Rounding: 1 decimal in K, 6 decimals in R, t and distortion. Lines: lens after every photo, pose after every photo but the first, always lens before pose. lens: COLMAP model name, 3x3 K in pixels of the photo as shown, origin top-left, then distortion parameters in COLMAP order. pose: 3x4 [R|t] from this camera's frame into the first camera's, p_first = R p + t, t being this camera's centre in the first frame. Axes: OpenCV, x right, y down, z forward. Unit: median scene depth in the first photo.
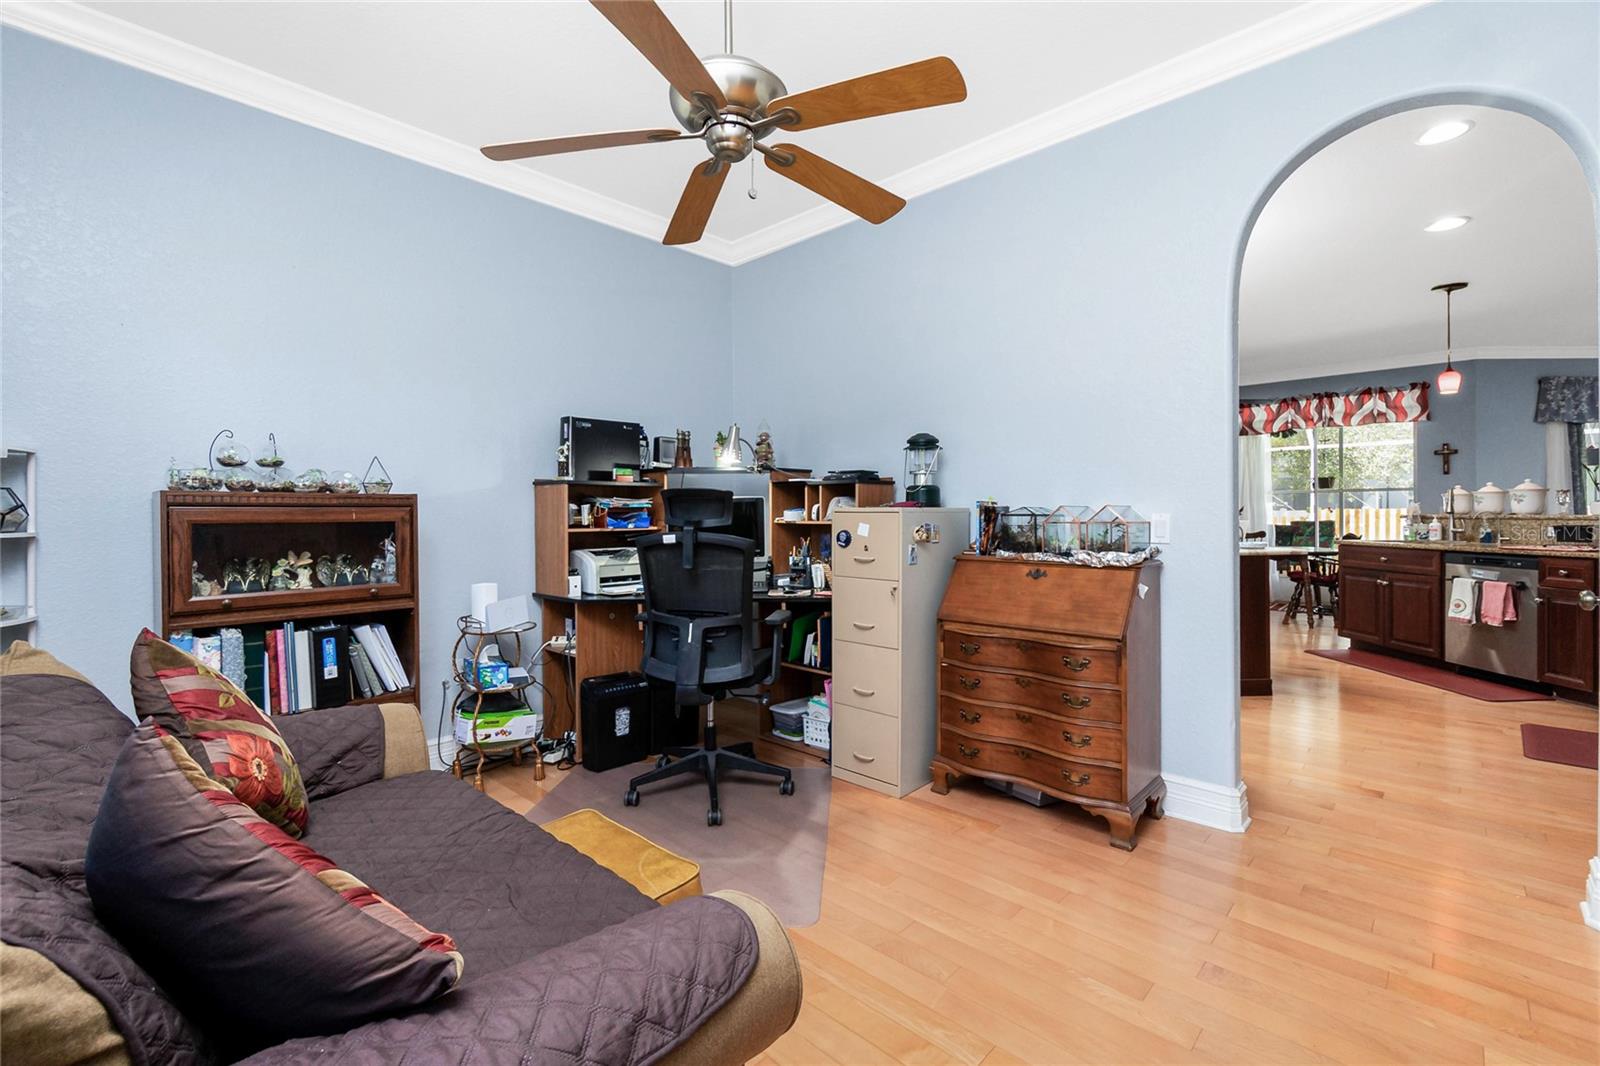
lens RADIAL K [[709.9, 0, 885.9], [0, 709.9, 522.3], [0, 0, 1]] dist [0.018088, -0.000114]
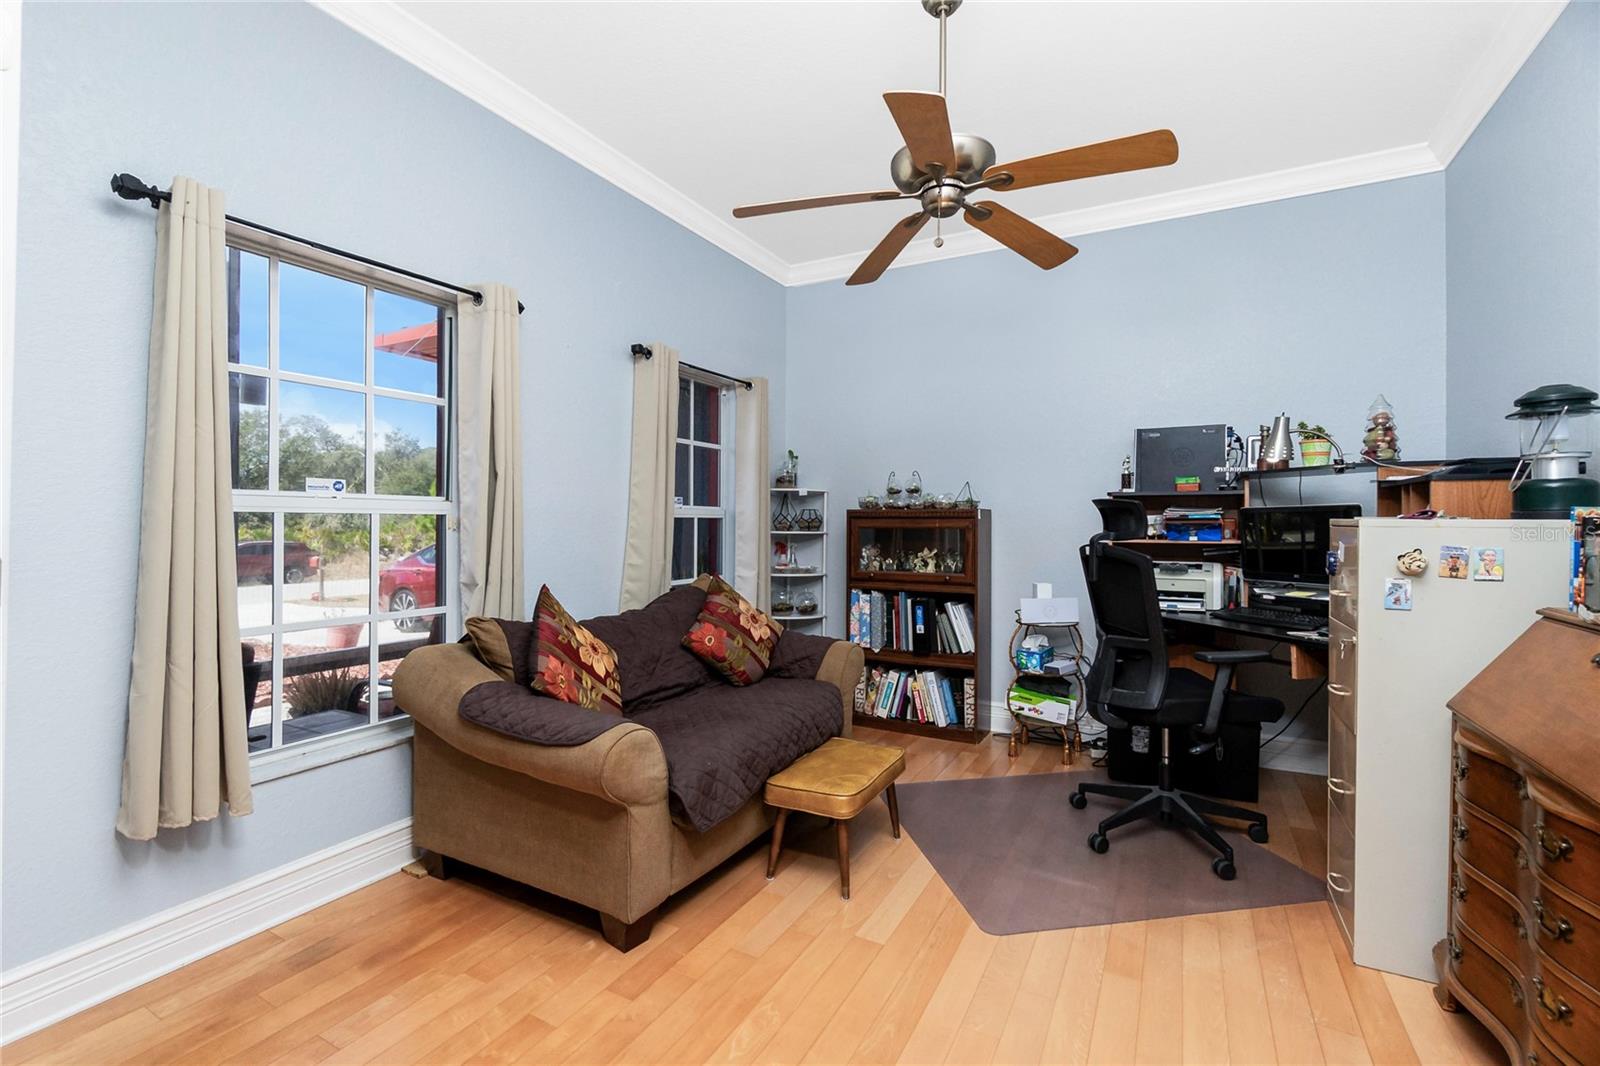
lens RADIAL K [[709.9, 0, 728.4], [0, 709.9, 521.8], [0, 0, 1]] dist [0.018088, -0.000114]
pose [[0.181307, 0.004489, -0.983416, 0.566281], [-0.020081, 0.999798, 0.000862, -0.006988], [0.983222, 0.019592, 0.181360, 0.308948]]
